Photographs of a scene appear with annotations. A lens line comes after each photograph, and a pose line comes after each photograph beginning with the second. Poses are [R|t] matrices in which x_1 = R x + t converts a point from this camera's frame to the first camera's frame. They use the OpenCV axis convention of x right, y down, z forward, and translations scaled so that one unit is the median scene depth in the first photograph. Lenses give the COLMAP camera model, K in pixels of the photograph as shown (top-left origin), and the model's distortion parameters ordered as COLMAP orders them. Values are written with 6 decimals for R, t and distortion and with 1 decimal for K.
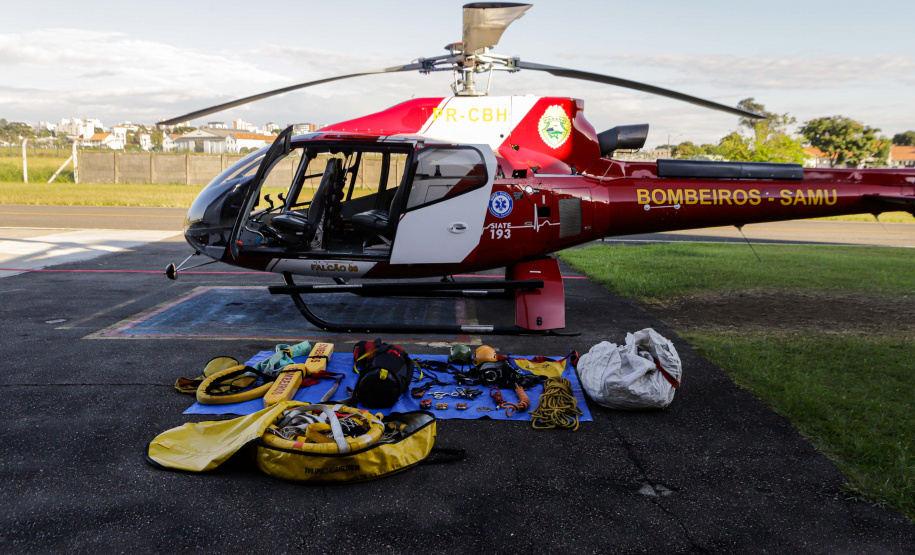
lens RADIAL K [[753.7, 0, 473.1], [0, 753.7, 252.4], [0, 0, 1]] dist [0.005252, -0.002661]
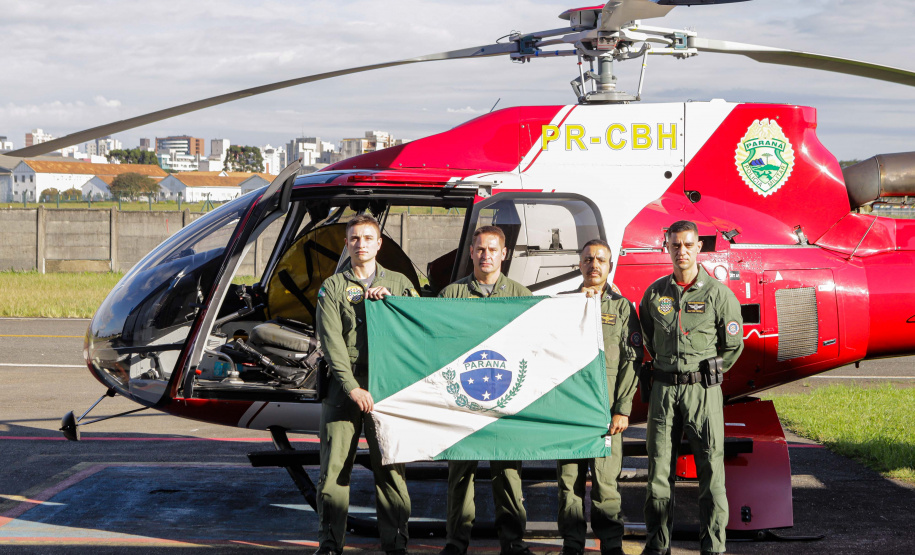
lens RADIAL K [[1679.2, 0, 515.5], [0, 1679.2, 254.8], [0, 0, 1]] dist [-0.071576, -0.068440]
pose [[0.999821, -0.007307, -0.017427, -0.050842], [0.005586, 0.995288, -0.096803, 0.019540], [0.018052, 0.096689, 0.995151, -0.199927]]
